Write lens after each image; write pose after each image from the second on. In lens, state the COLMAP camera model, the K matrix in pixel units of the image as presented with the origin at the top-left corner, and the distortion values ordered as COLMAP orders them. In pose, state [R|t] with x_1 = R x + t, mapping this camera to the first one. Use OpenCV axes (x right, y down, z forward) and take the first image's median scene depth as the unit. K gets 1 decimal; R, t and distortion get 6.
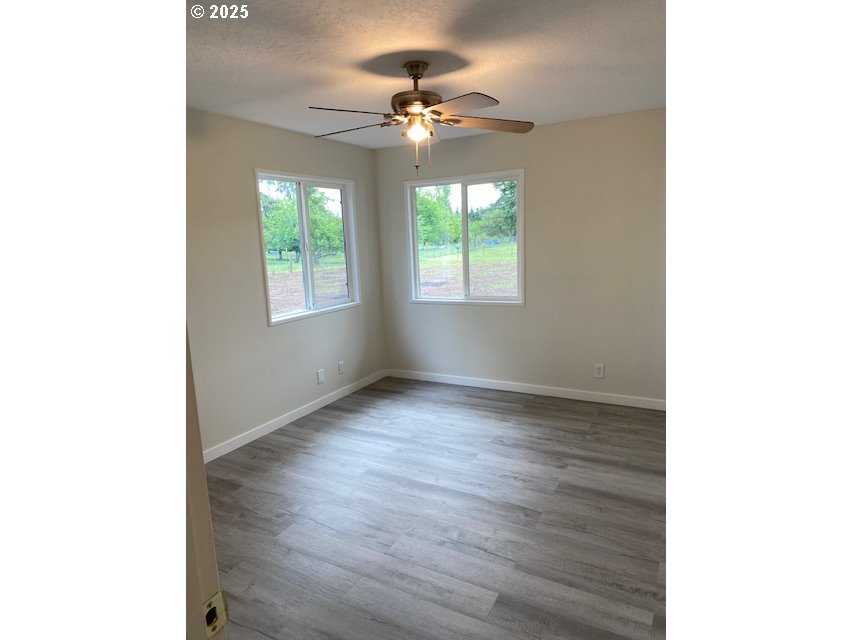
lens RADIAL K [[490.0, 0, 430.4], [0, 490.0, 322.5], [0, 0, 1]] dist [0.058193, -0.001007]
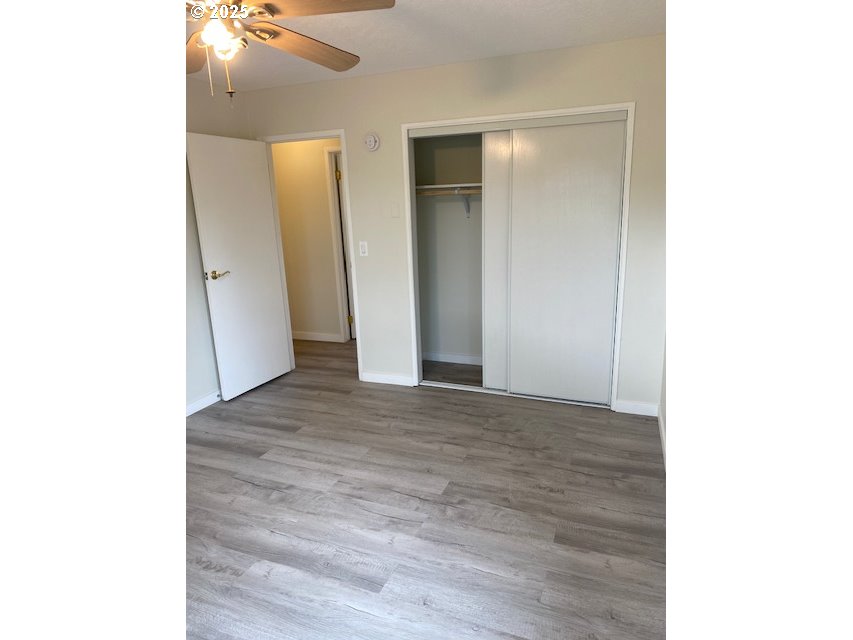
lens RADIAL K [[490.0, 0, 430.4], [0, 490.0, 322.5], [0, 0, 1]] dist [0.058193, -0.001007]
pose [[-0.990002, 0.105004, -0.094180, -0.207760], [0.055946, 0.905245, 0.421190, -0.306333], [0.129482, 0.411711, -0.902069, 1.782503]]
